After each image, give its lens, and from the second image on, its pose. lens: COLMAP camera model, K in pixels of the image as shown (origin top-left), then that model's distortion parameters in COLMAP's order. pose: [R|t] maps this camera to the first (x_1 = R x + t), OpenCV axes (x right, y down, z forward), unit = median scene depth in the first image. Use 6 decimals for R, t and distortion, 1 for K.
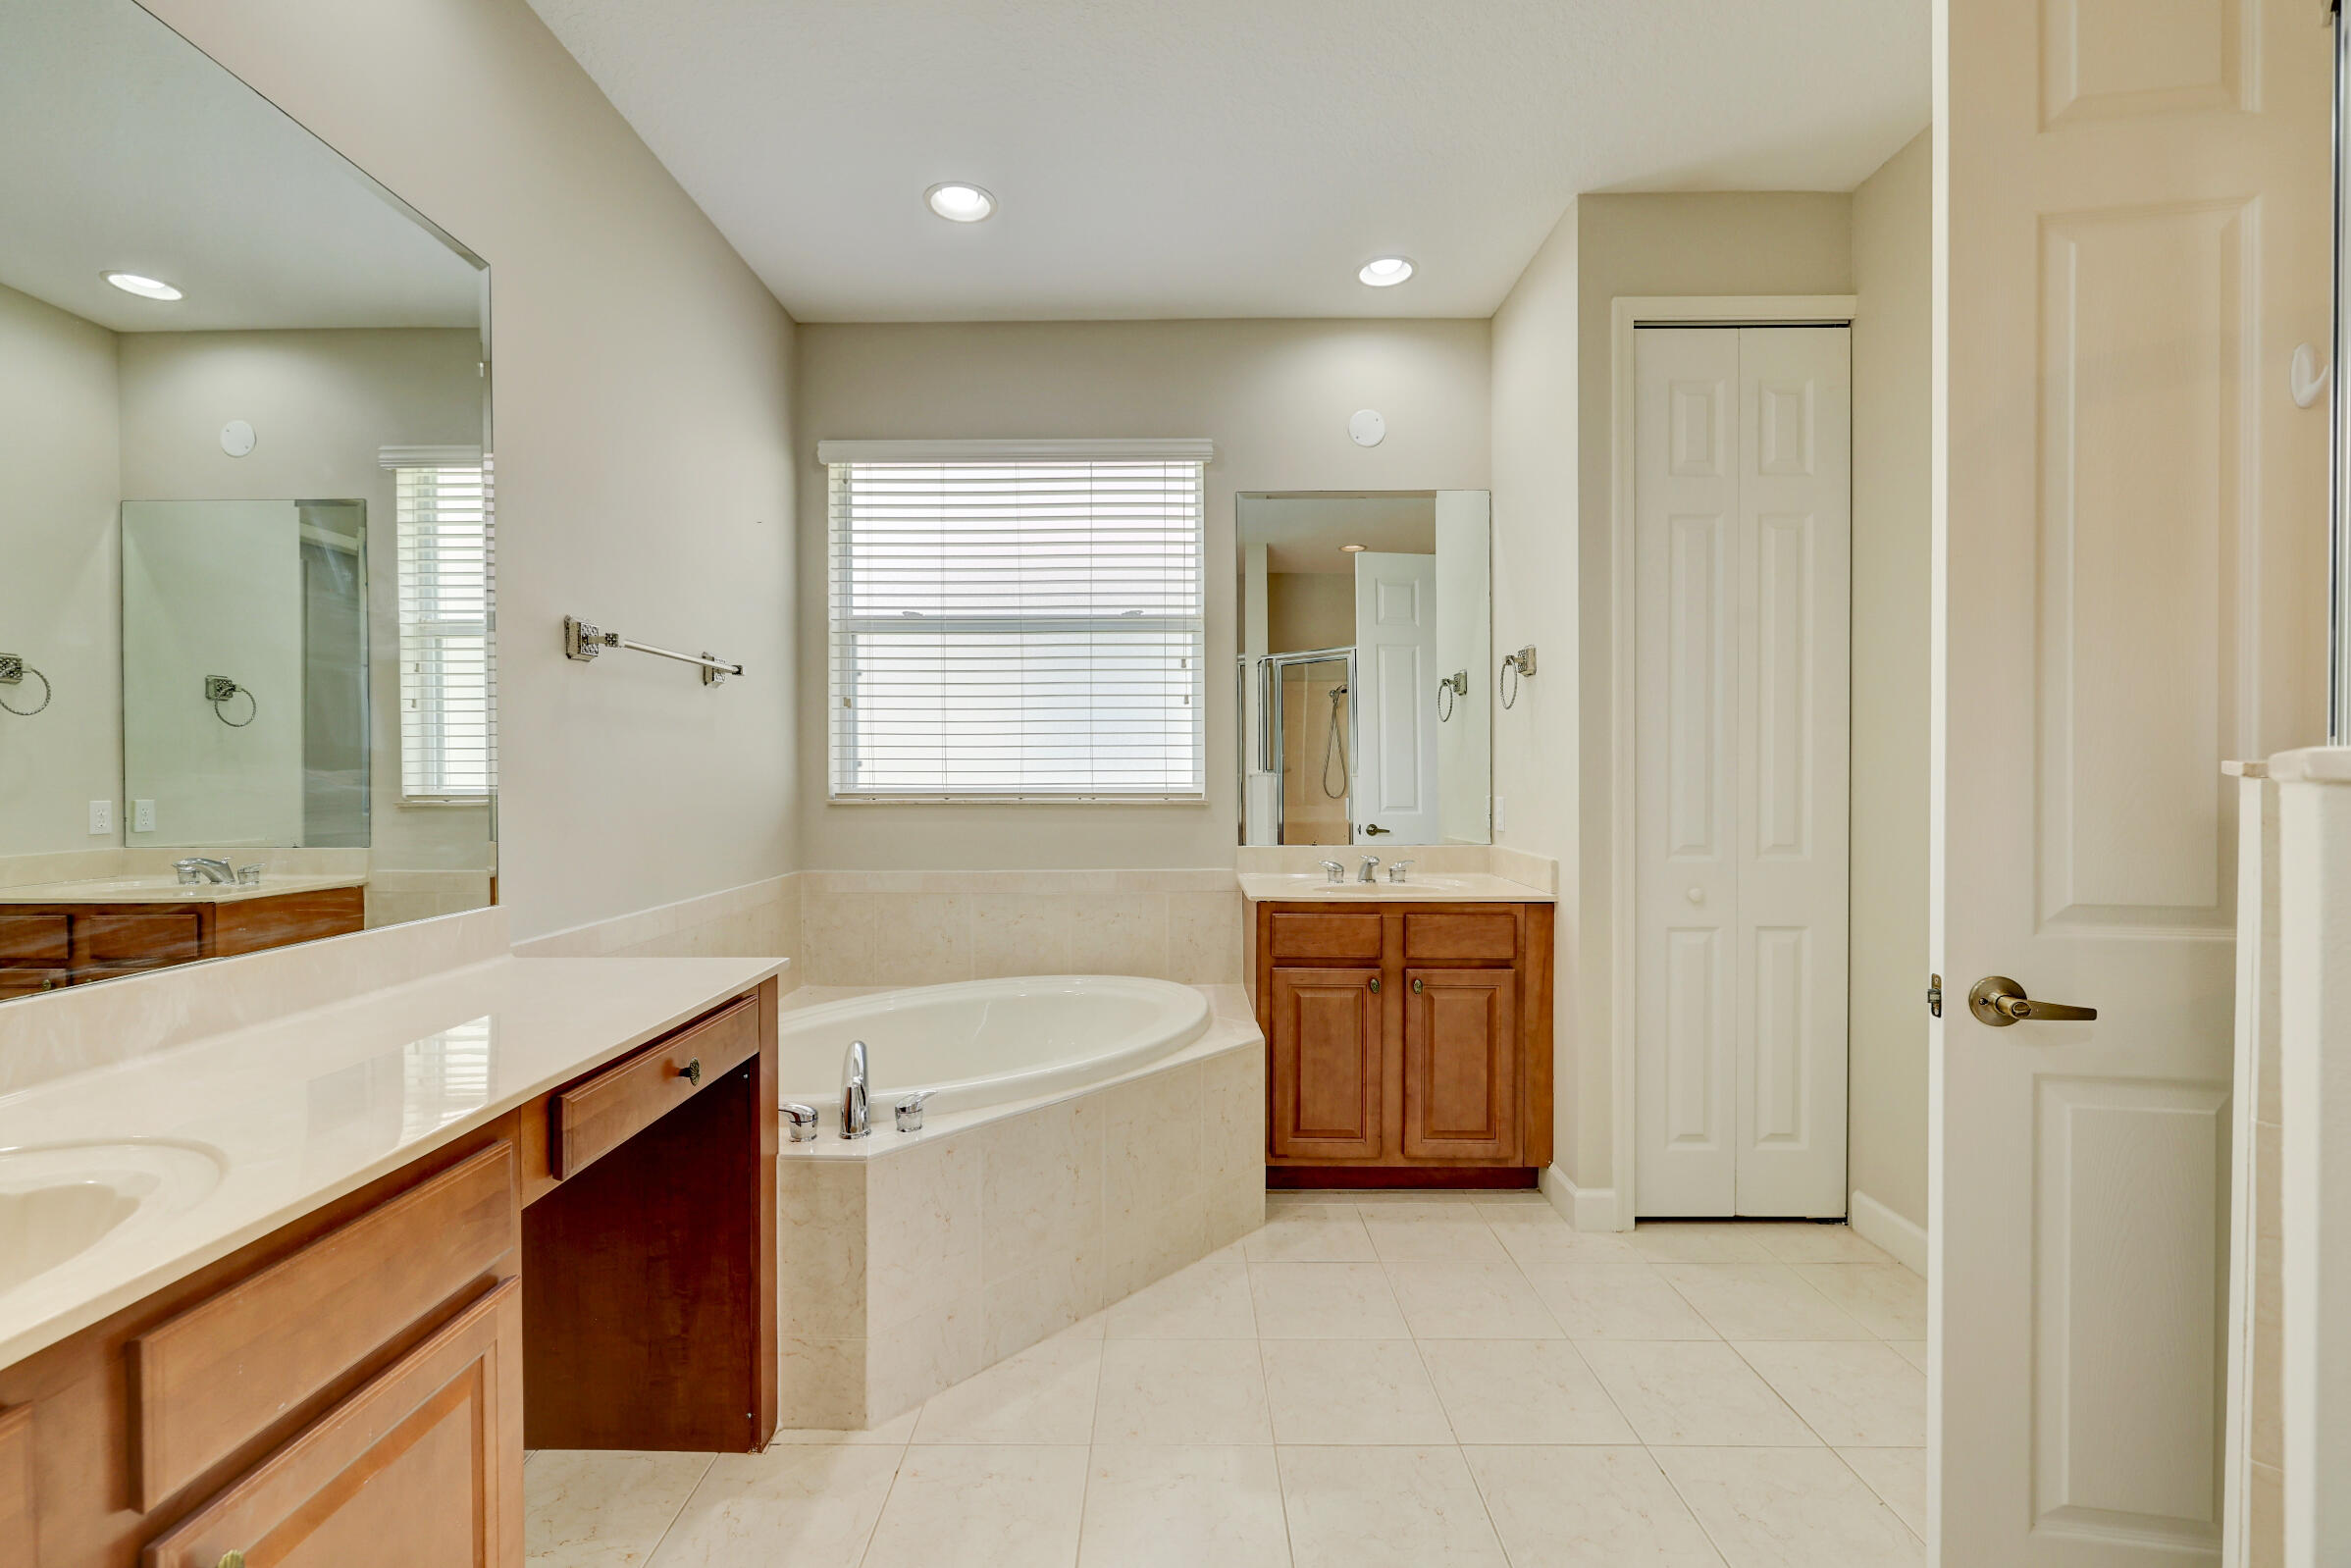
lens RADIAL K [[980.7, 0, 1167.3], [0, 980.7, 778.6], [0, 0, 1]] dist [0.000350, -0.000194]
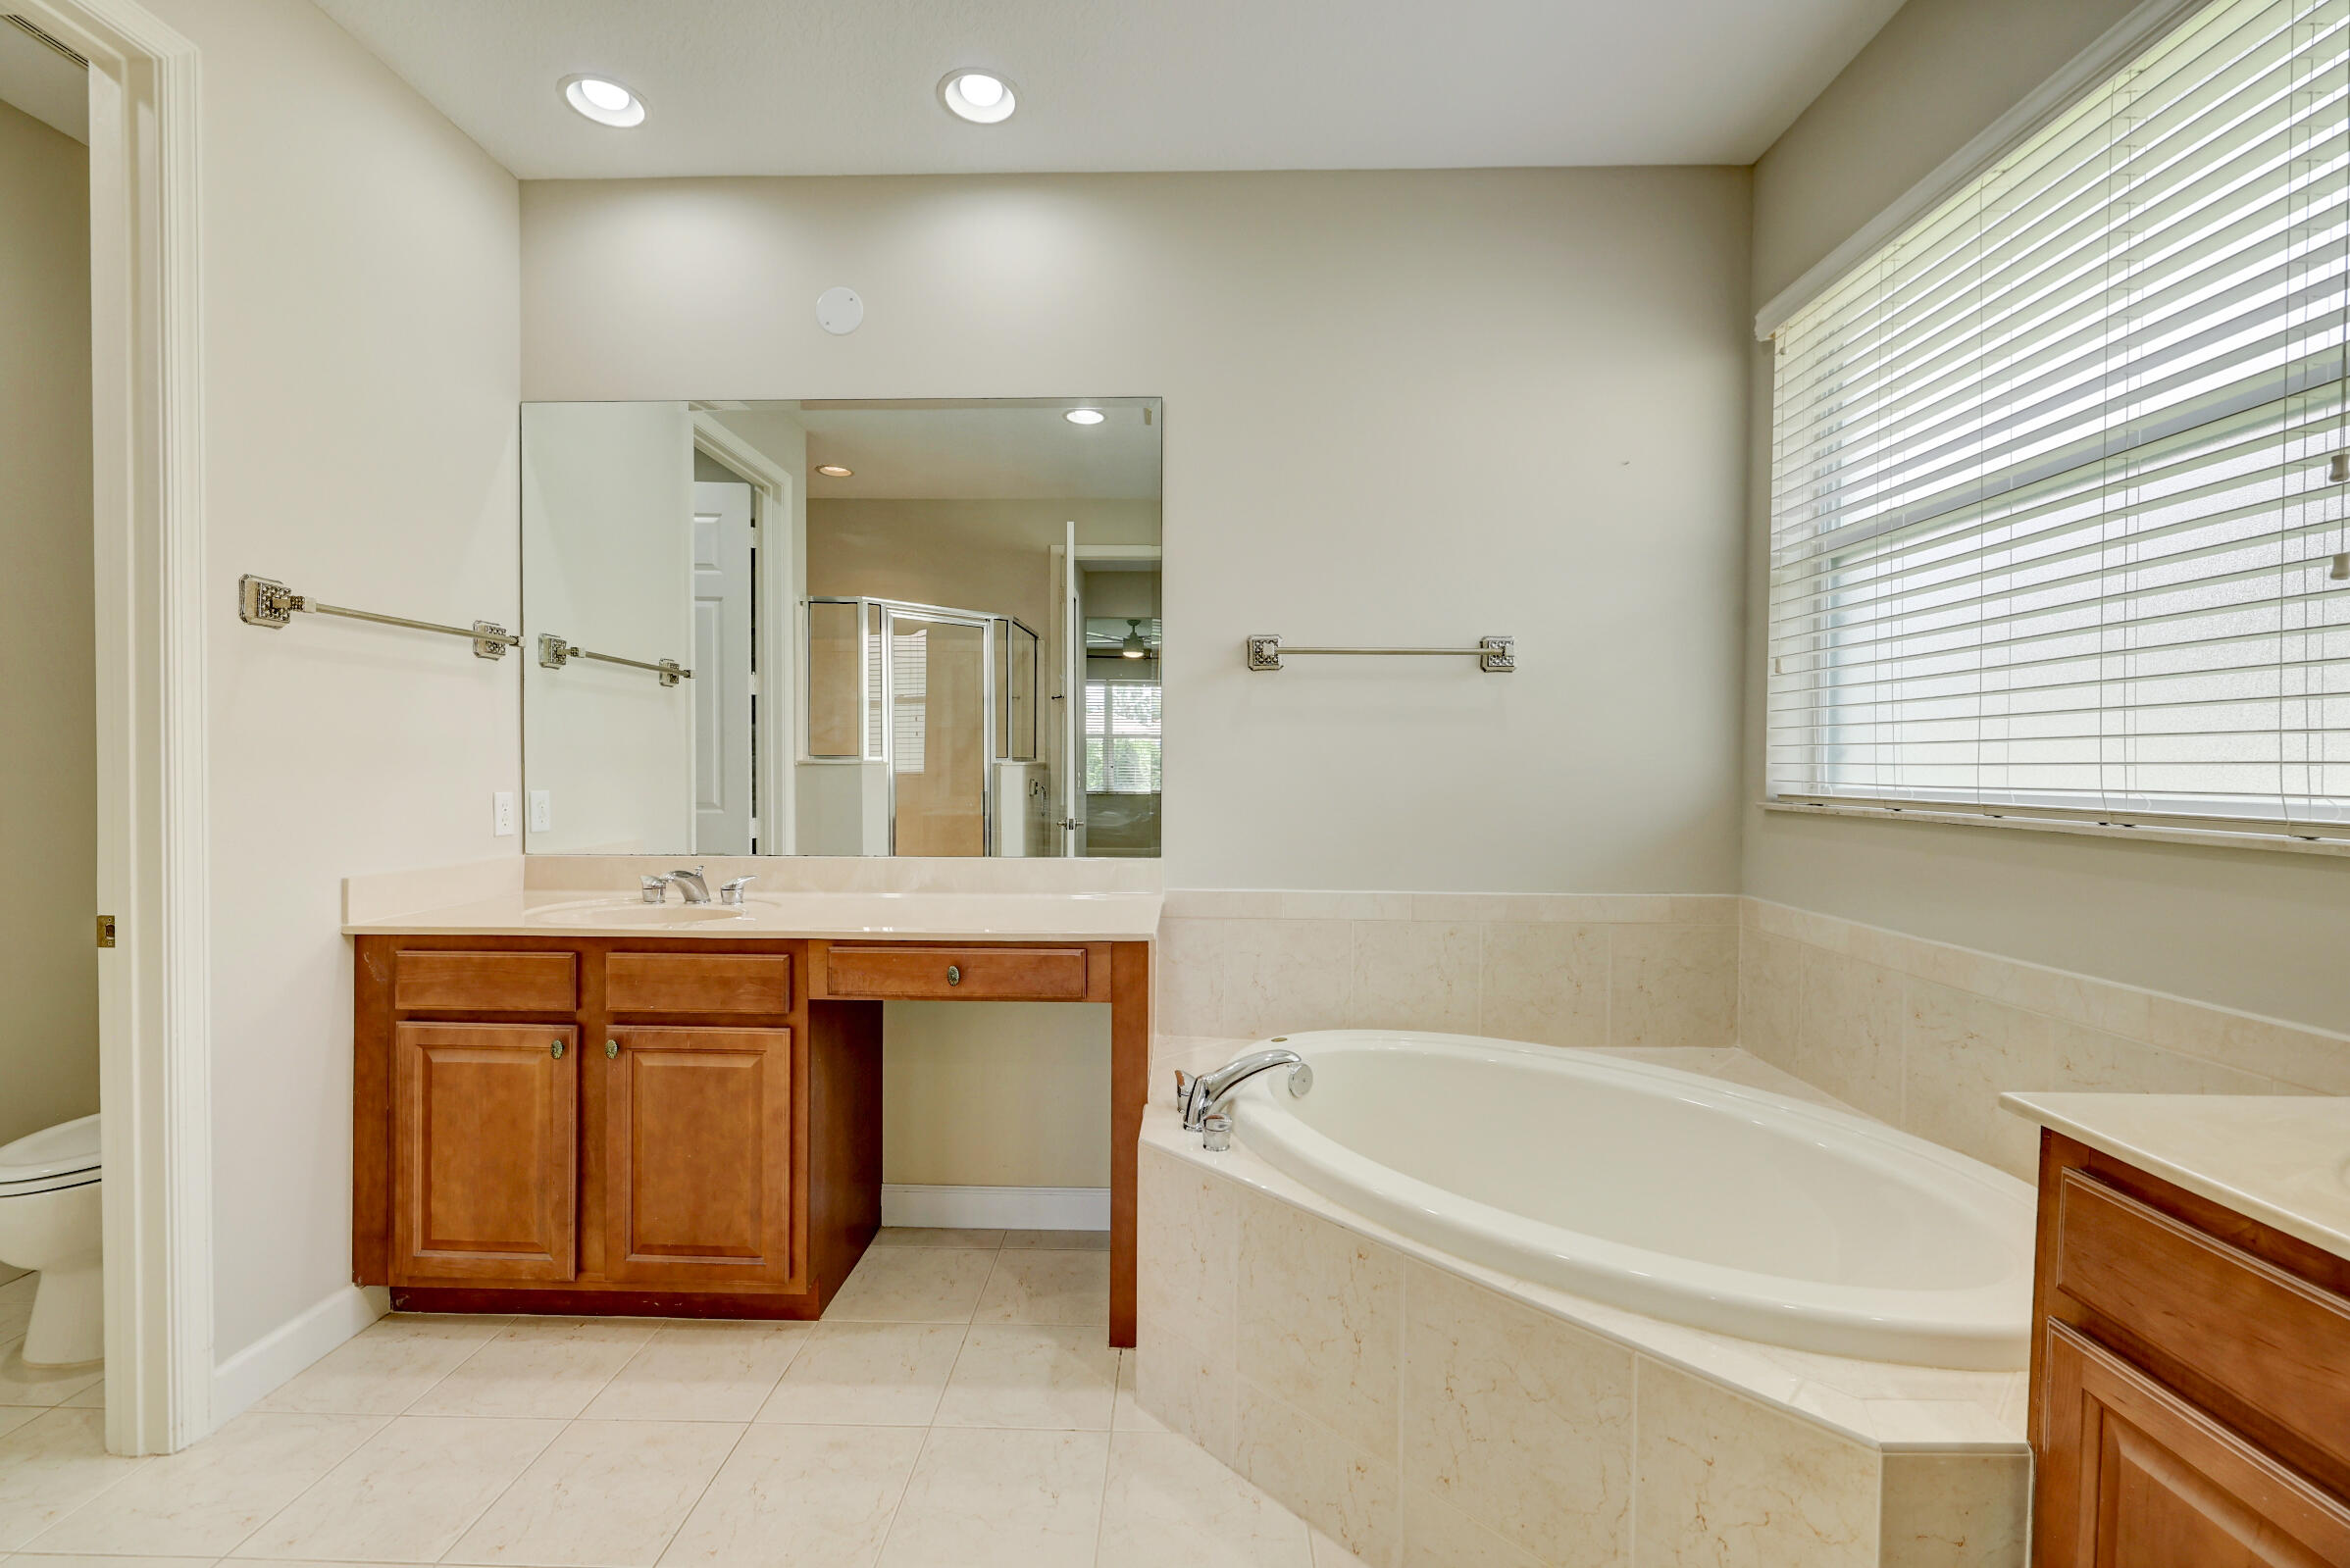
lens RADIAL K [[980.2, 0, 1166.8], [0, 980.2, 778.6], [0, 0, 1]] dist [0.000350, -0.000194]
pose [[-0.015401, 0.018978, -0.999701, 0.427028], [-0.010655, 0.999760, 0.019143, -0.005934], [0.999825, 0.010946, -0.015195, 0.625757]]
